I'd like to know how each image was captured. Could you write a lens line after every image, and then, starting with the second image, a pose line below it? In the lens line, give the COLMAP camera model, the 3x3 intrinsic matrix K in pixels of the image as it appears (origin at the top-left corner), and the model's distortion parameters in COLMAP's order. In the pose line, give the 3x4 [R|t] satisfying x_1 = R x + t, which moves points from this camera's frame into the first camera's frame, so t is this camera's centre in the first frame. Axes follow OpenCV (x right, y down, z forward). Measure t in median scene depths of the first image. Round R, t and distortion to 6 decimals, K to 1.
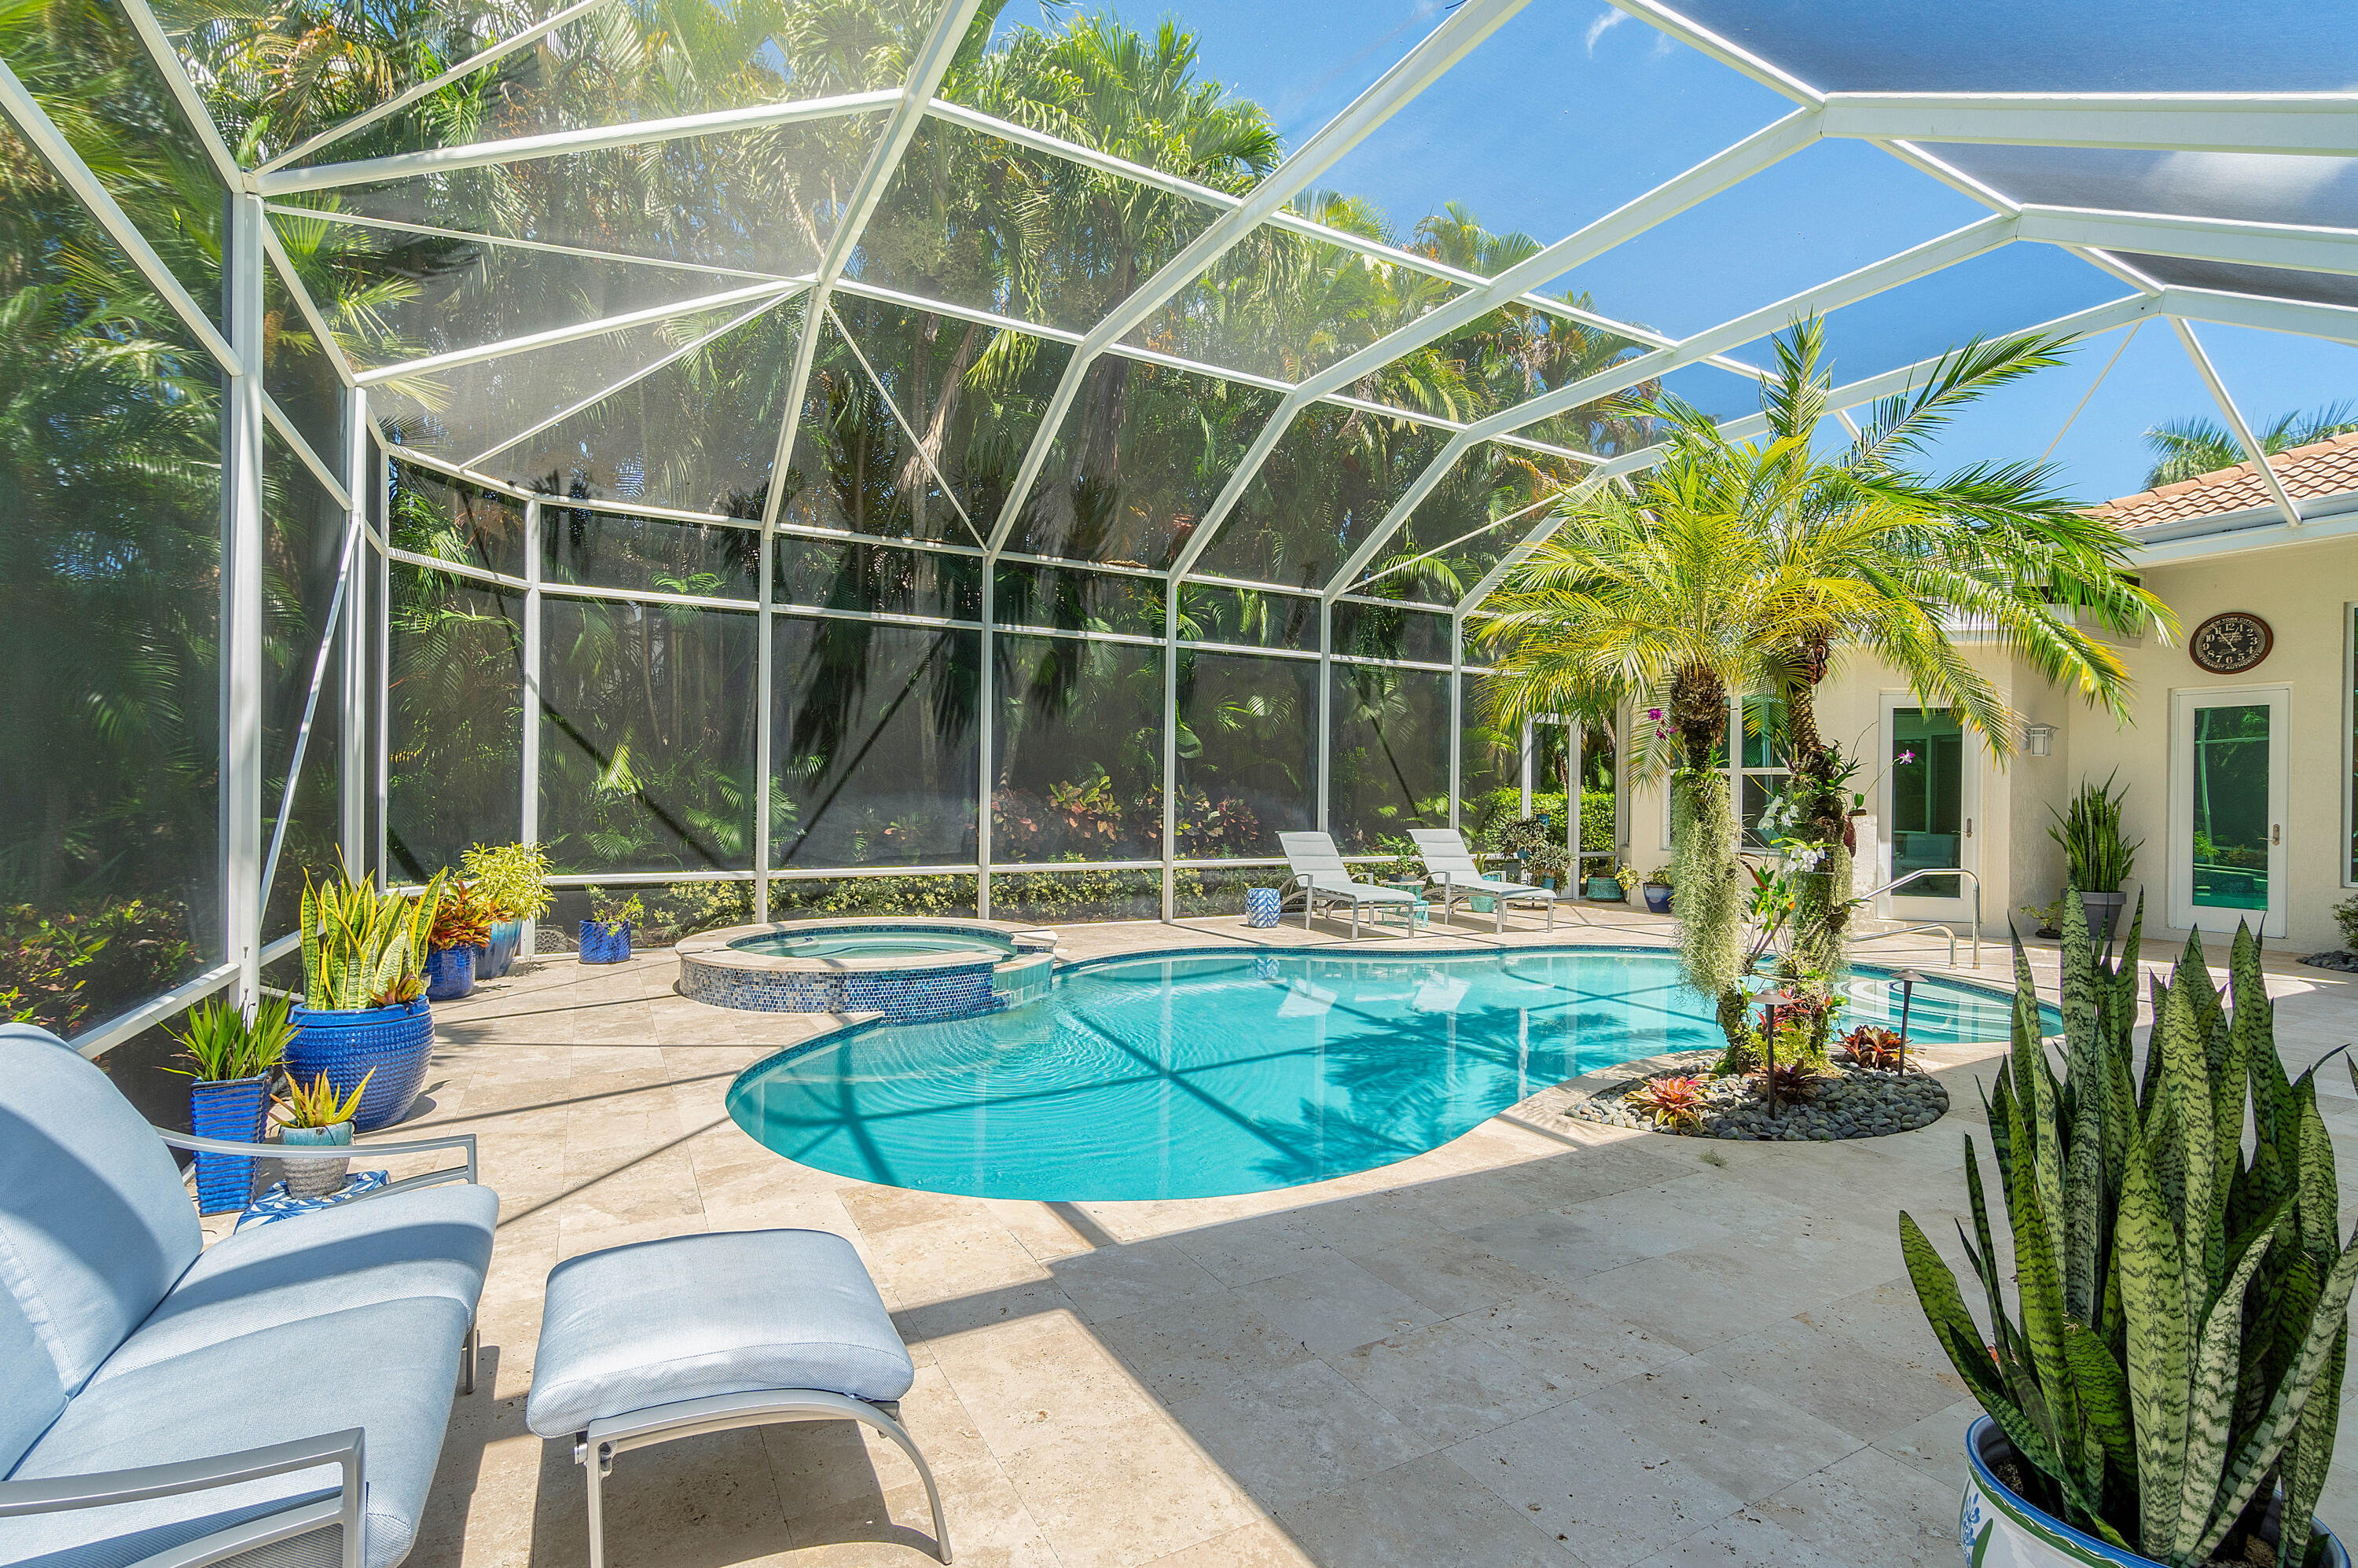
lens RADIAL K [[1047.7, 0, 1150.2], [0, 1047.7, 794.6], [0, 0, 1]] dist [0.000462, 0.000196]
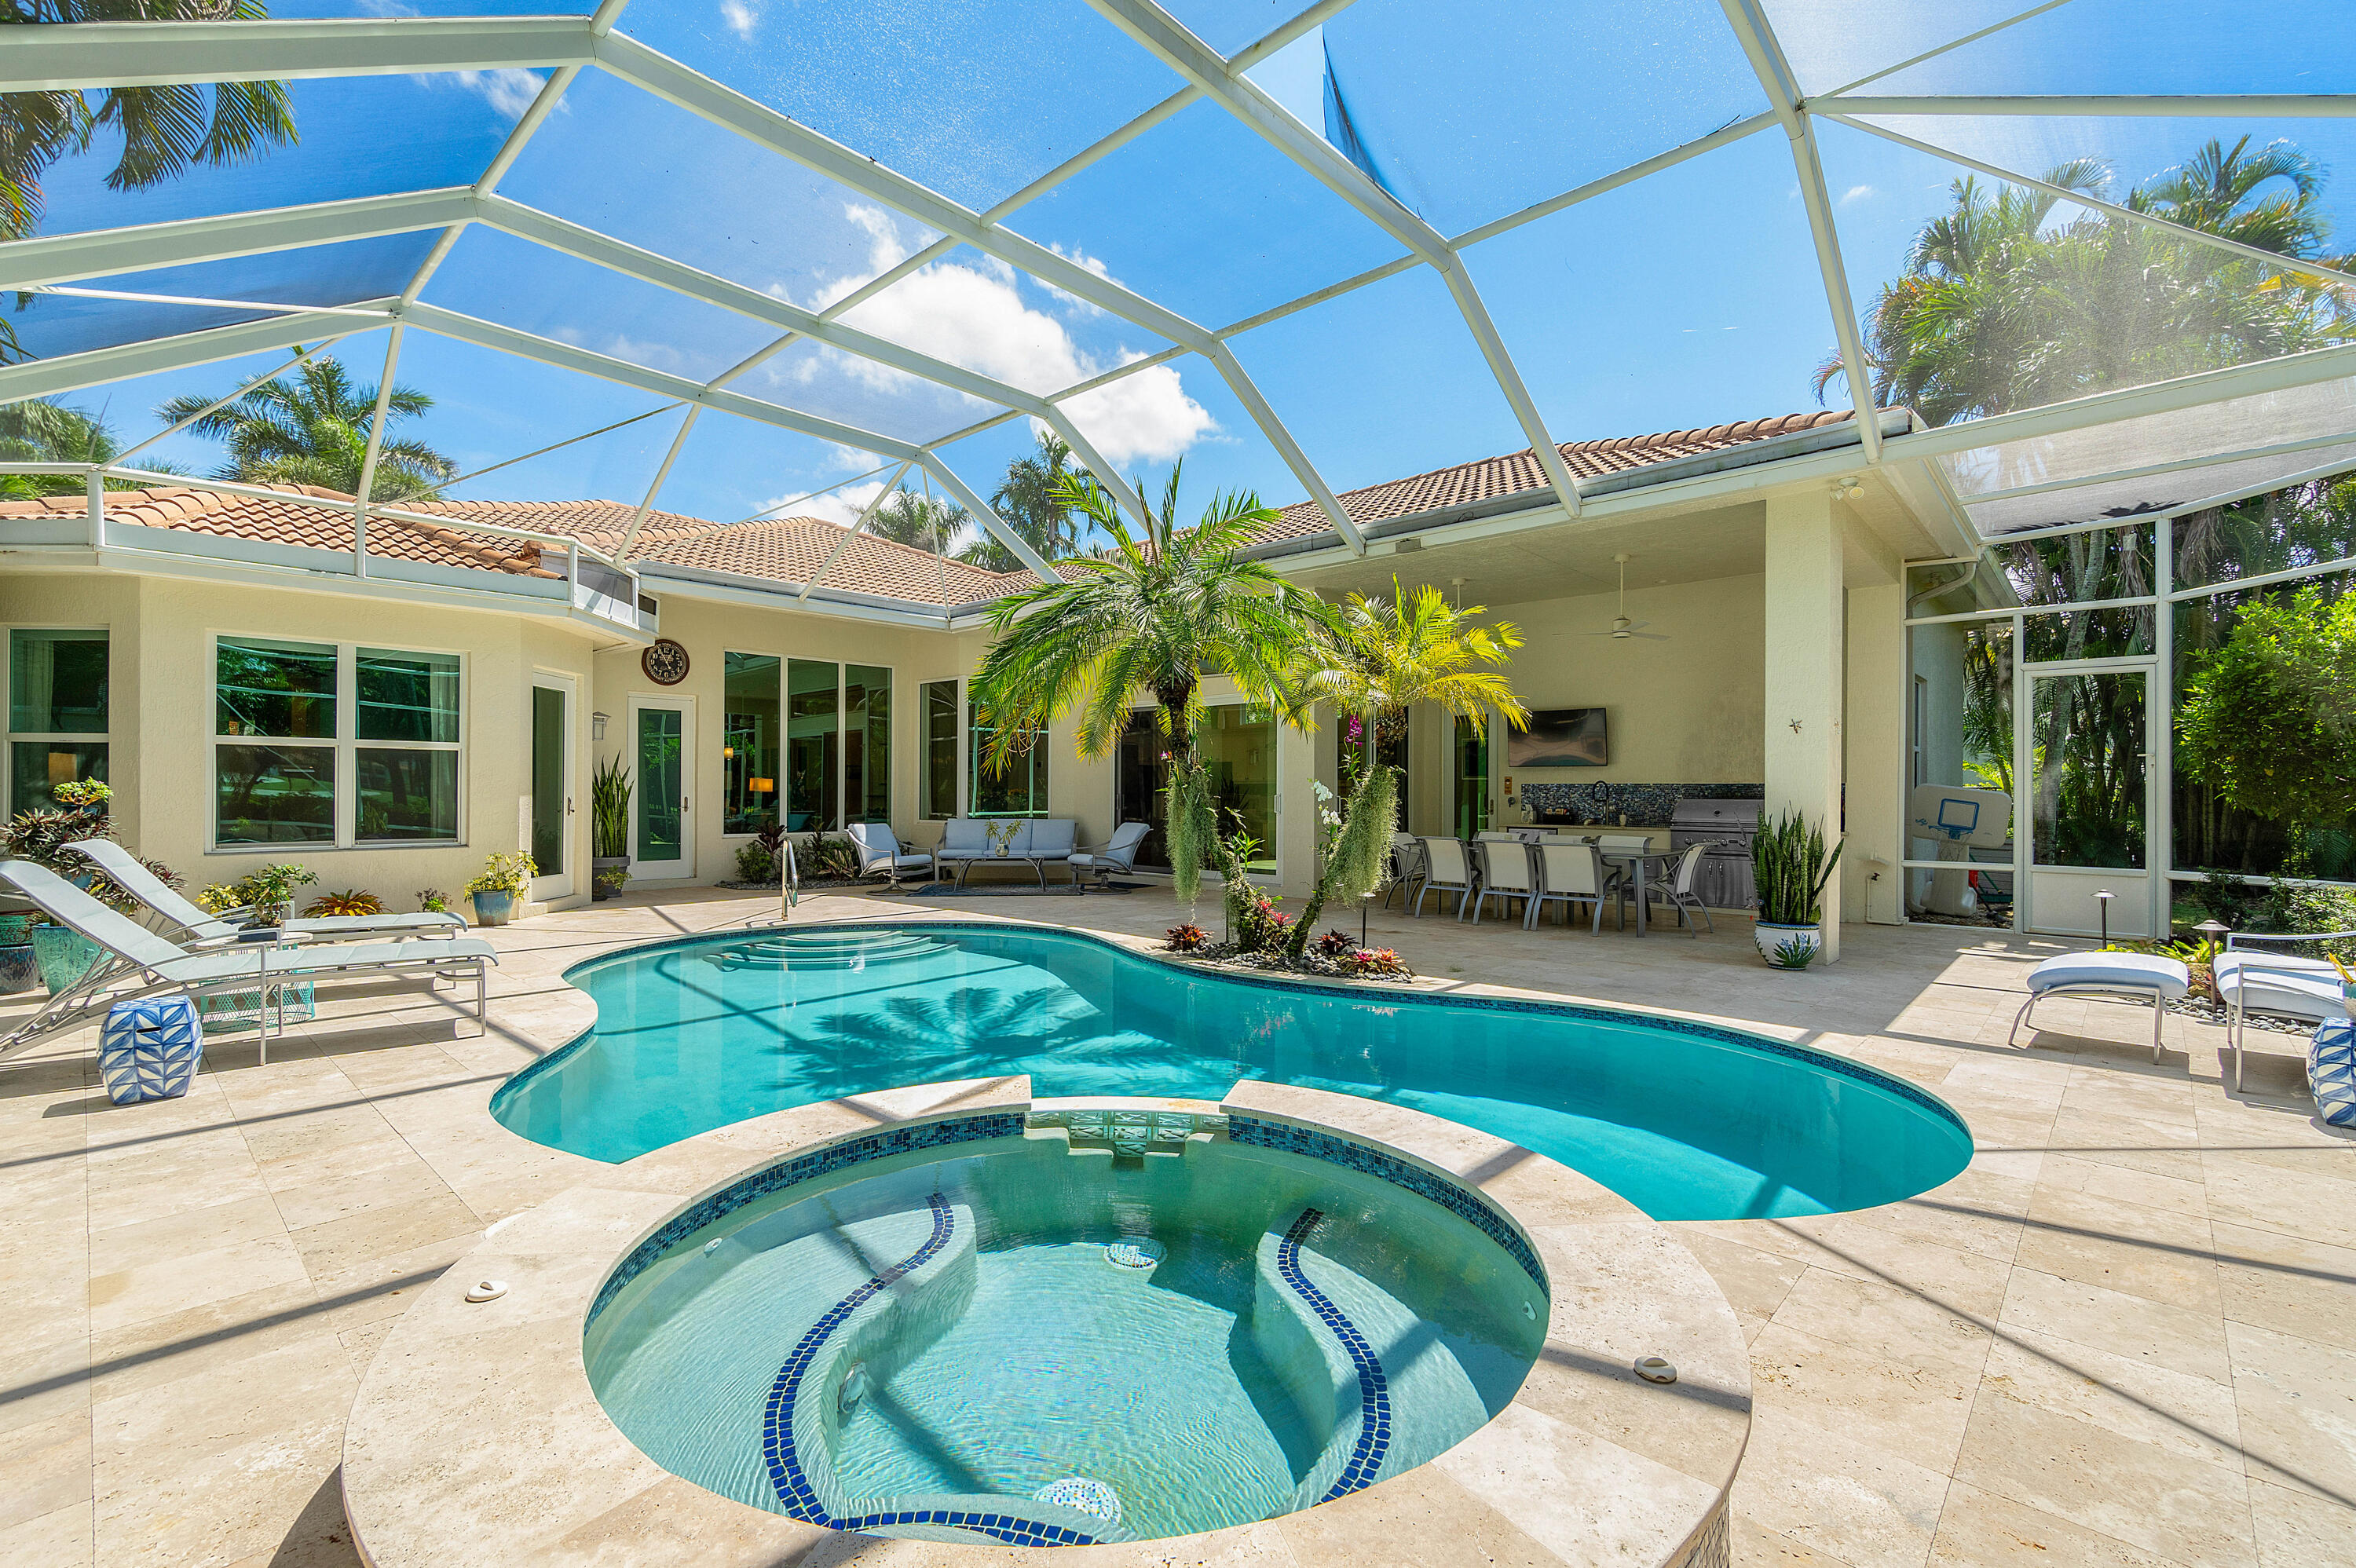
lens RADIAL K [[1036.7, 0, 1160.0], [0, 1036.7, 801.2], [0, 0, 1]] dist [0.002523, -0.000138]
pose [[-0.318618, -0.025040, 0.947552, -0.883383], [-0.000758, 0.999657, 0.026162, -0.005659], [-0.947883, 0.007618, -0.318528, 1.696724]]
